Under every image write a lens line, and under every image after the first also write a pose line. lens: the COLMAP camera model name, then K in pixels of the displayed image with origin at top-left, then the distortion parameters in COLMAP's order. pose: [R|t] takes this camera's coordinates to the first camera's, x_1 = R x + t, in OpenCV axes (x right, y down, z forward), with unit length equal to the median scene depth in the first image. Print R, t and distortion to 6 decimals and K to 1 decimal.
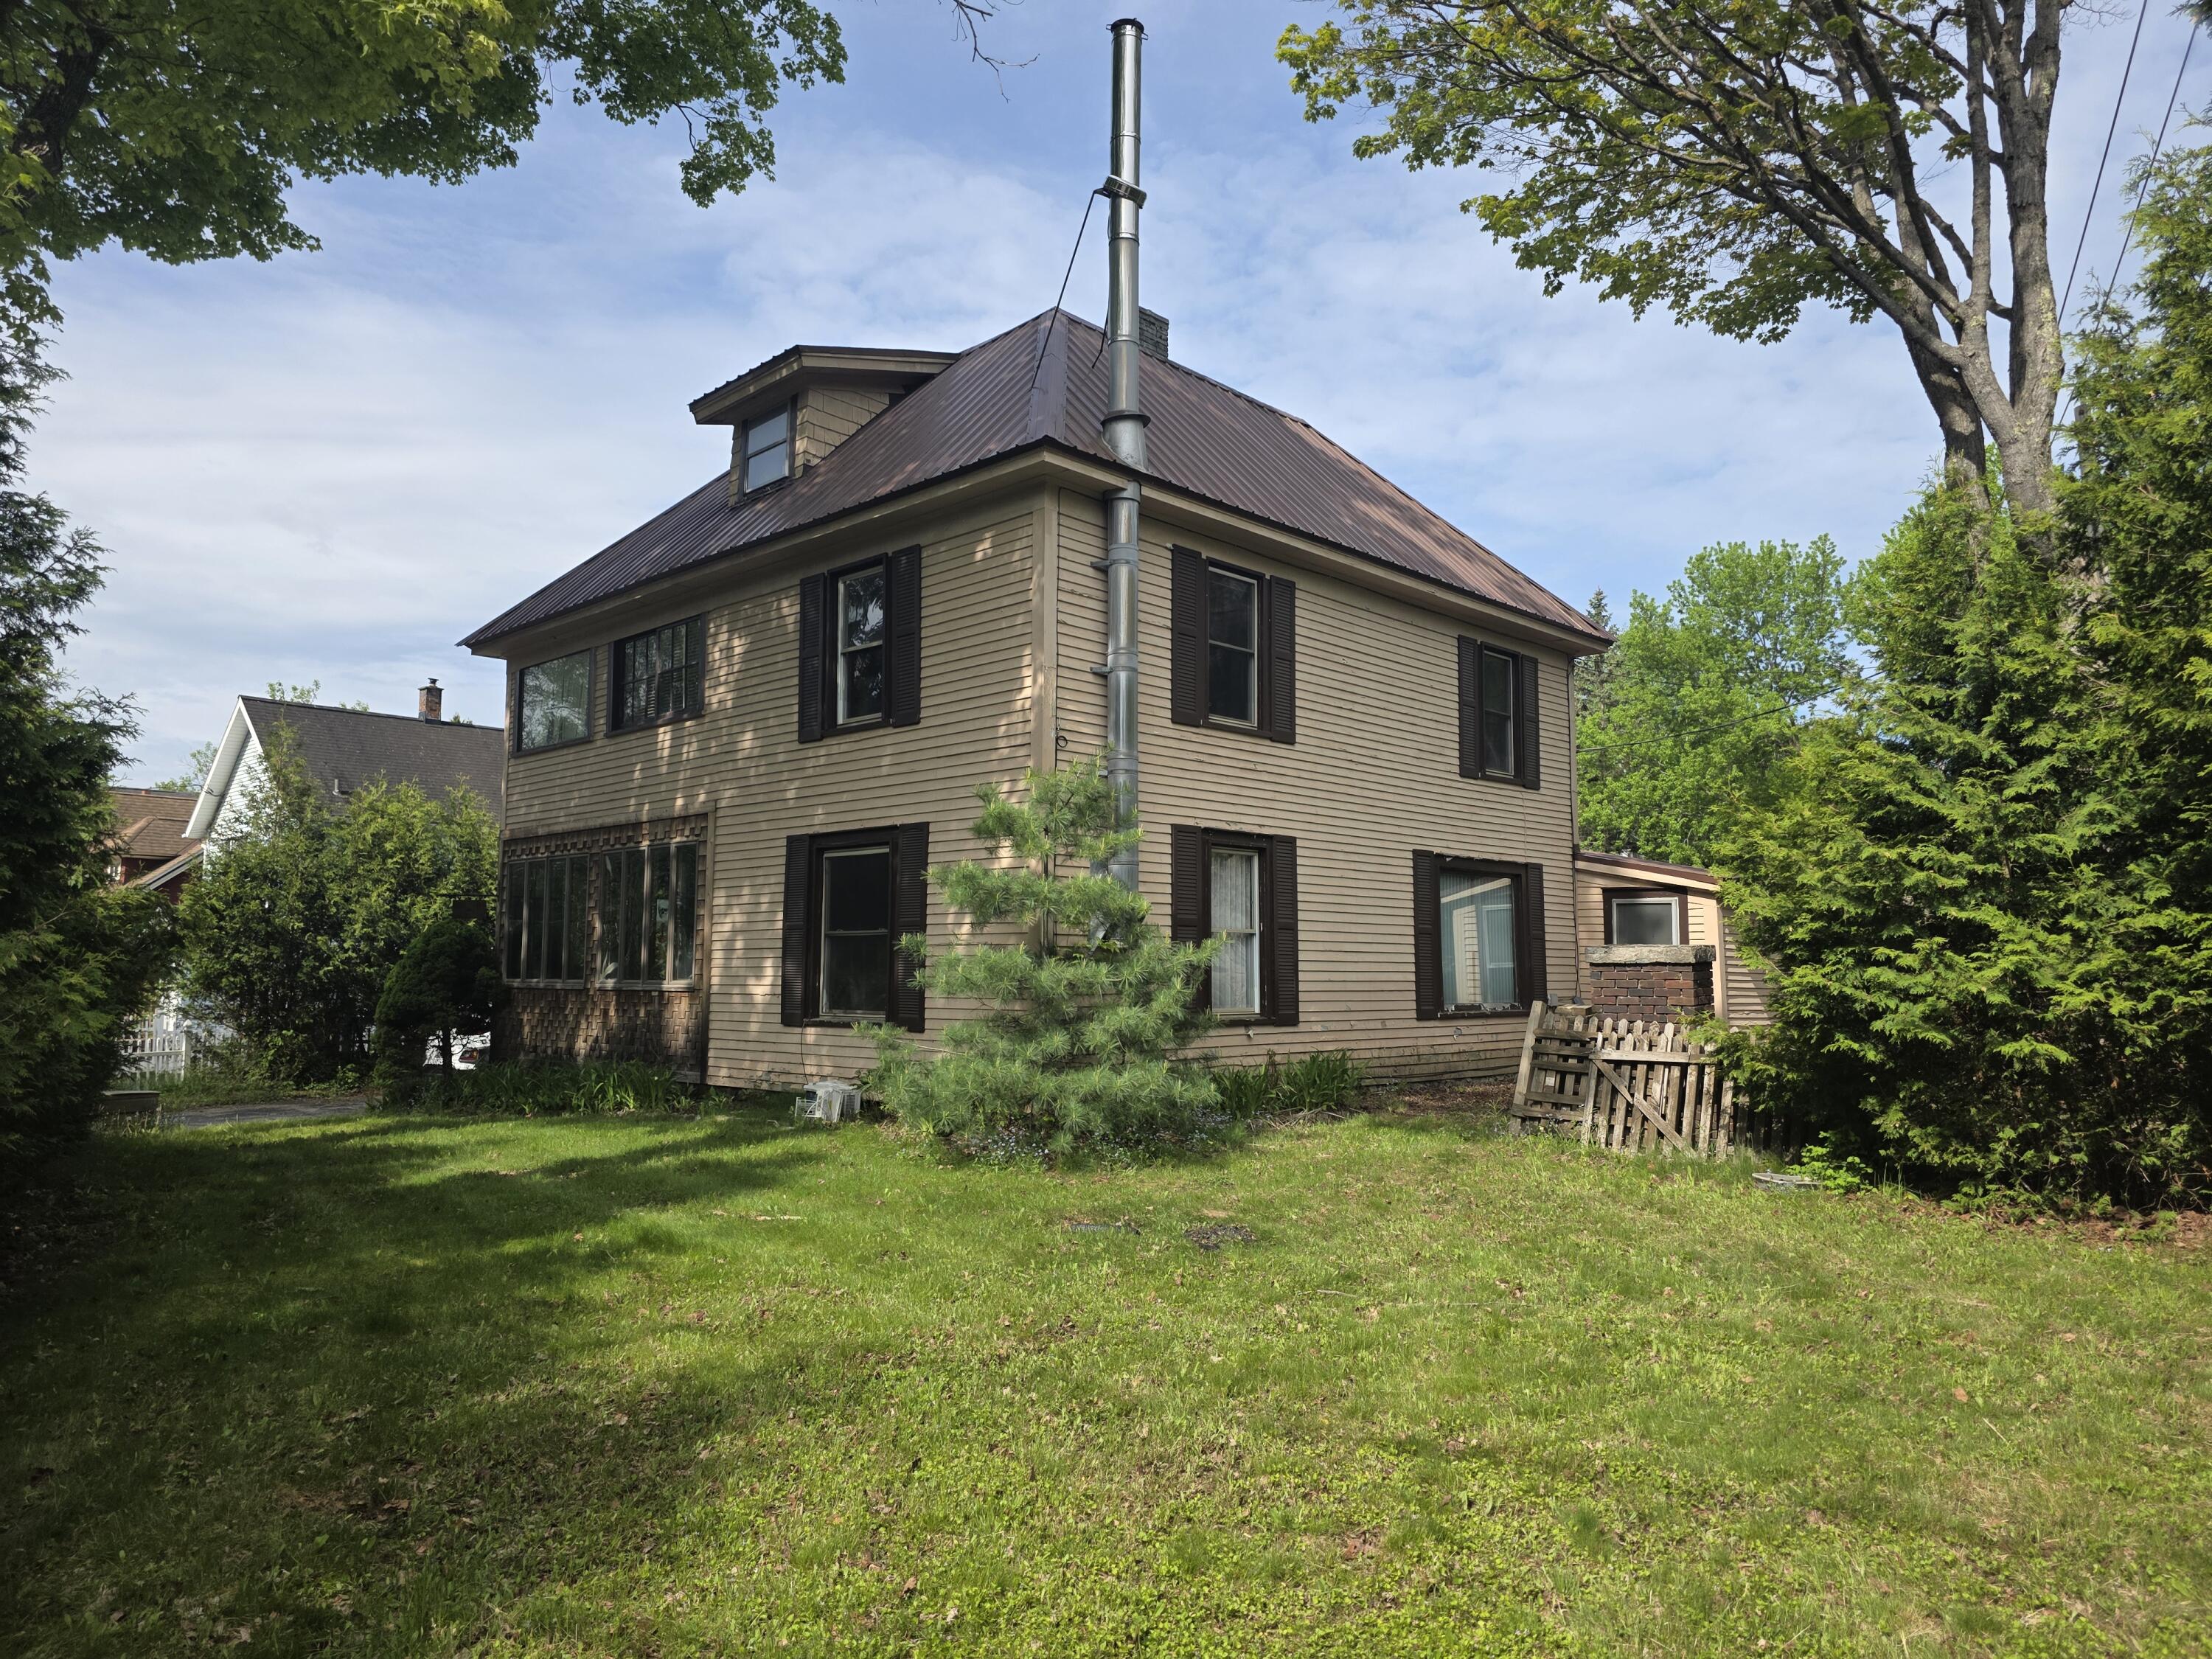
lens RADIAL K [[1494.7, 0, 1106.2], [0, 1494.7, 832.4], [0, 0, 1]] dist [0.000472, 0.001061]
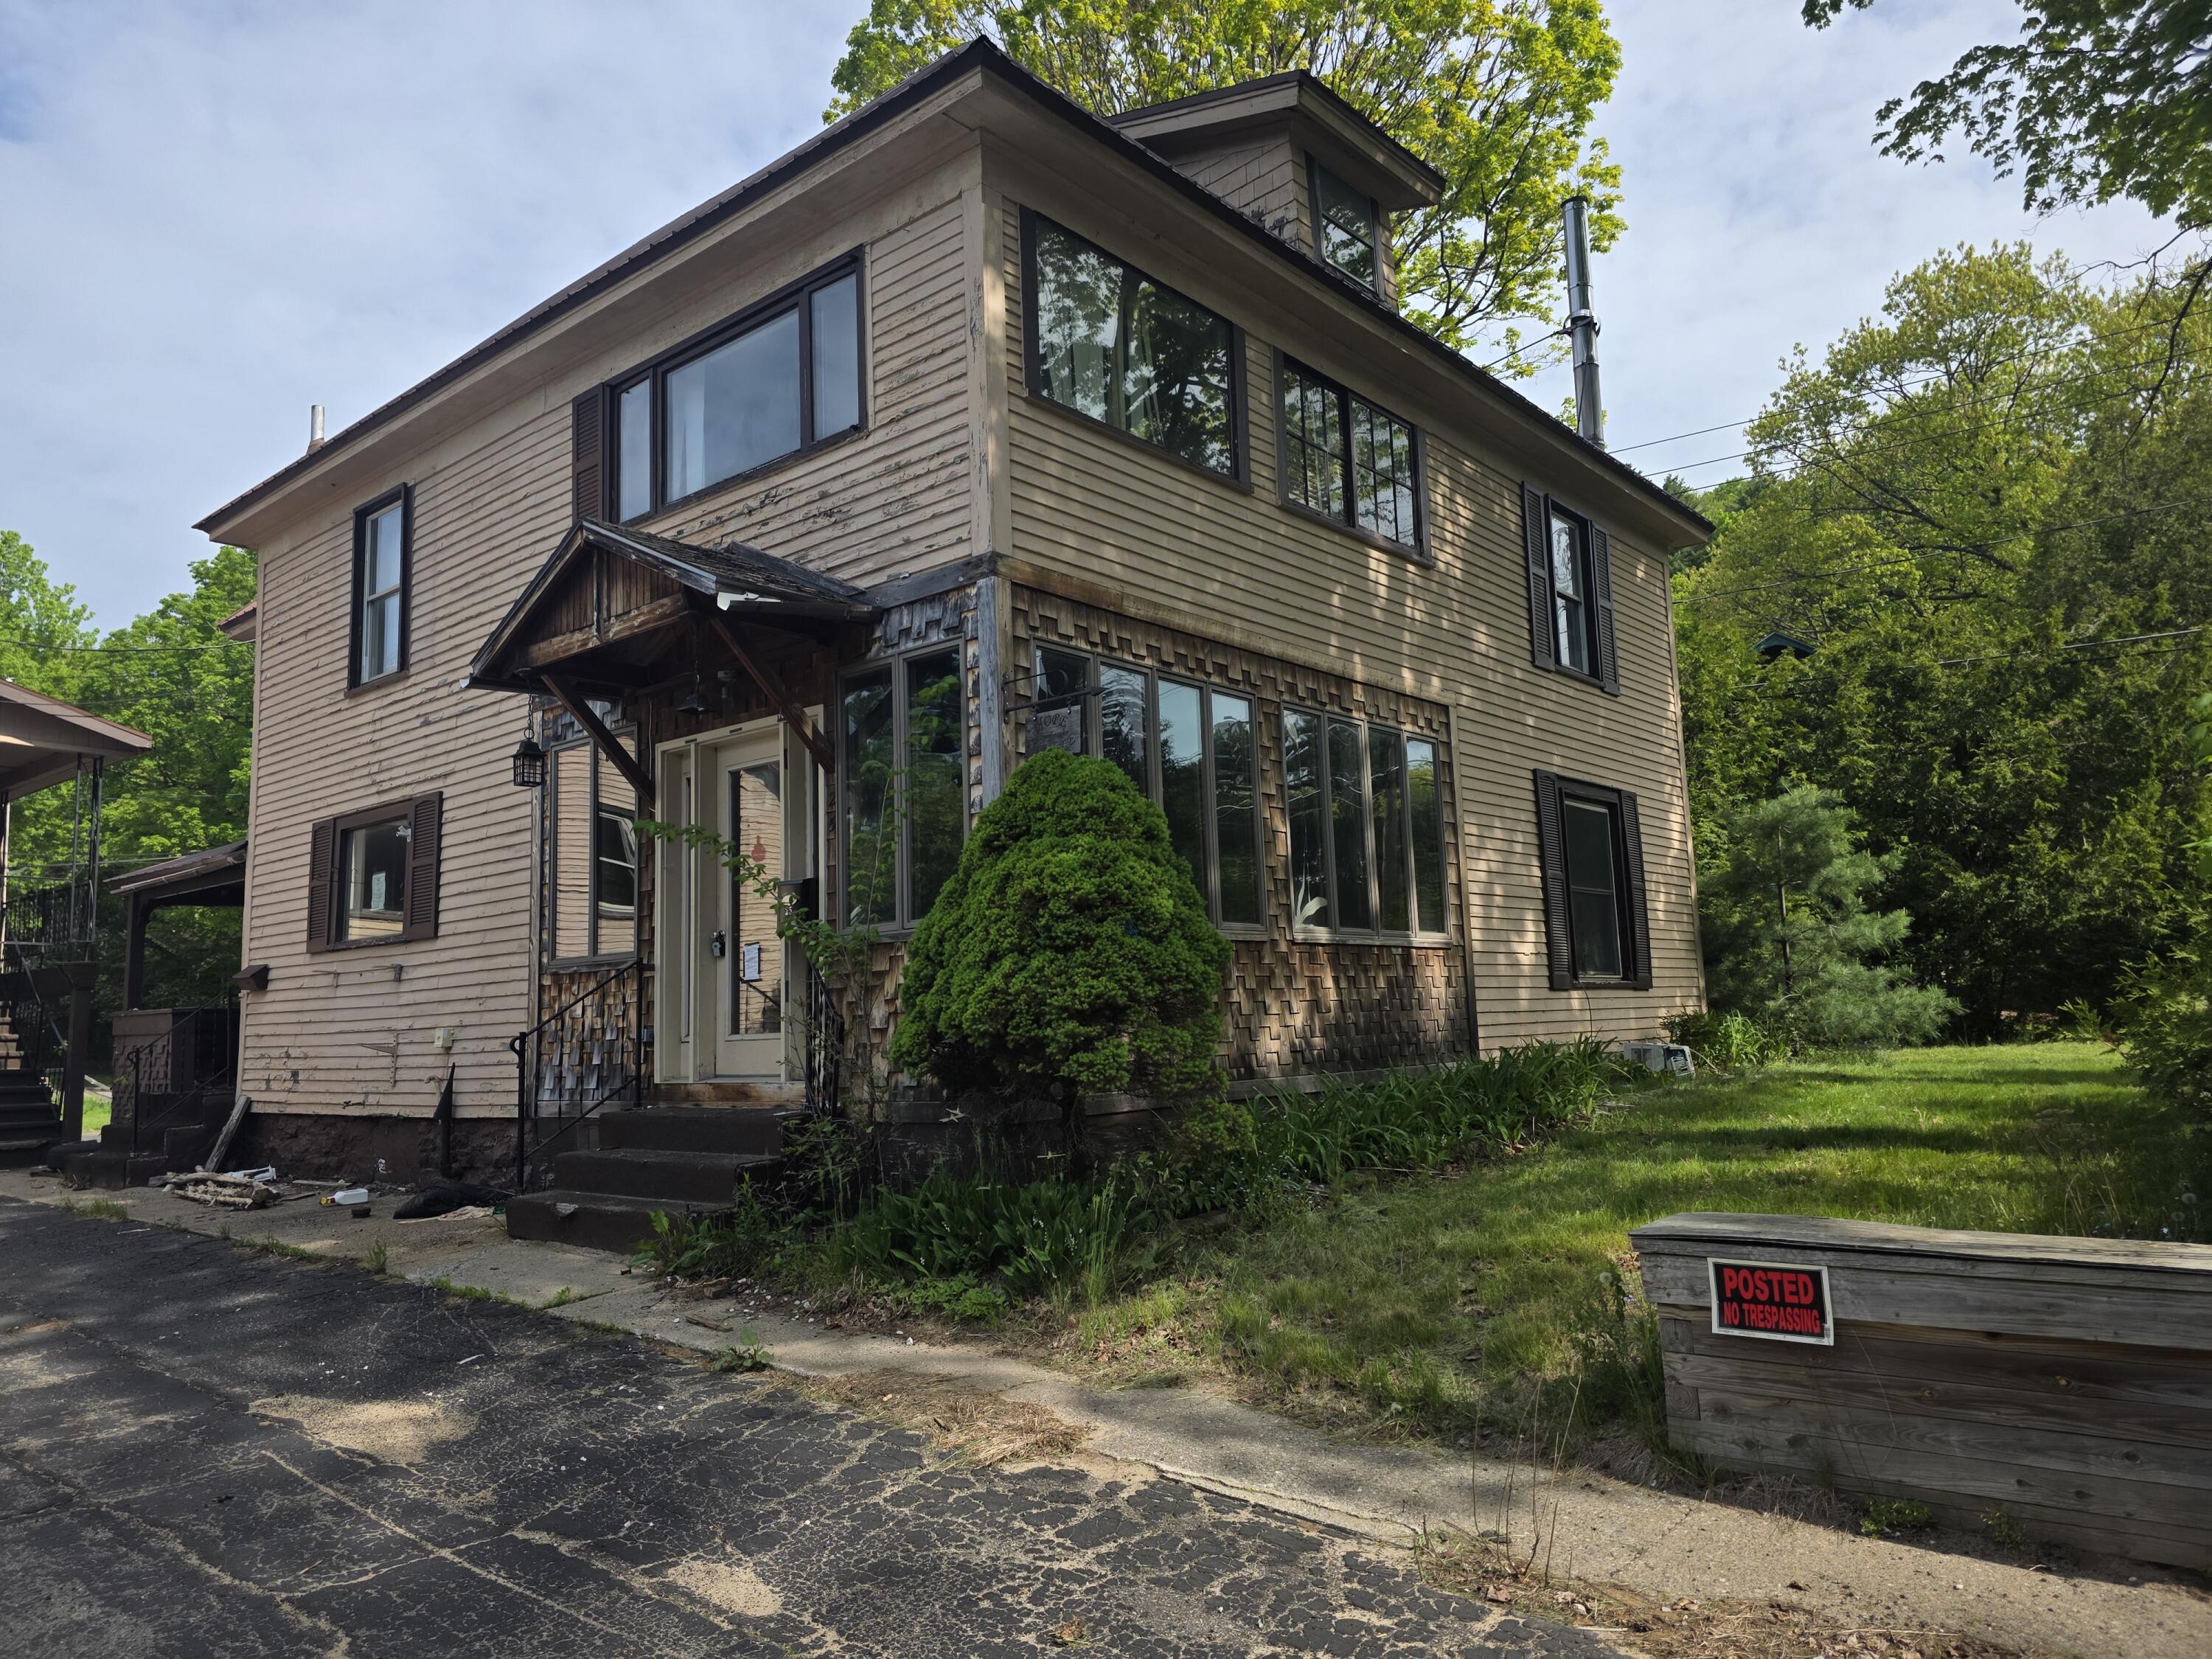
lens RADIAL K [[1494.7, 0, 1107.1], [0, 1494.7, 824.7], [0, 0, 1]] dist [0.000472, 0.001061]
pose [[-0.036289, 0.139851, 0.989507, -0.999752], [-0.052901, 0.988502, -0.141649, 0.160372], [-0.997940, -0.057486, -0.028473, 1.210498]]
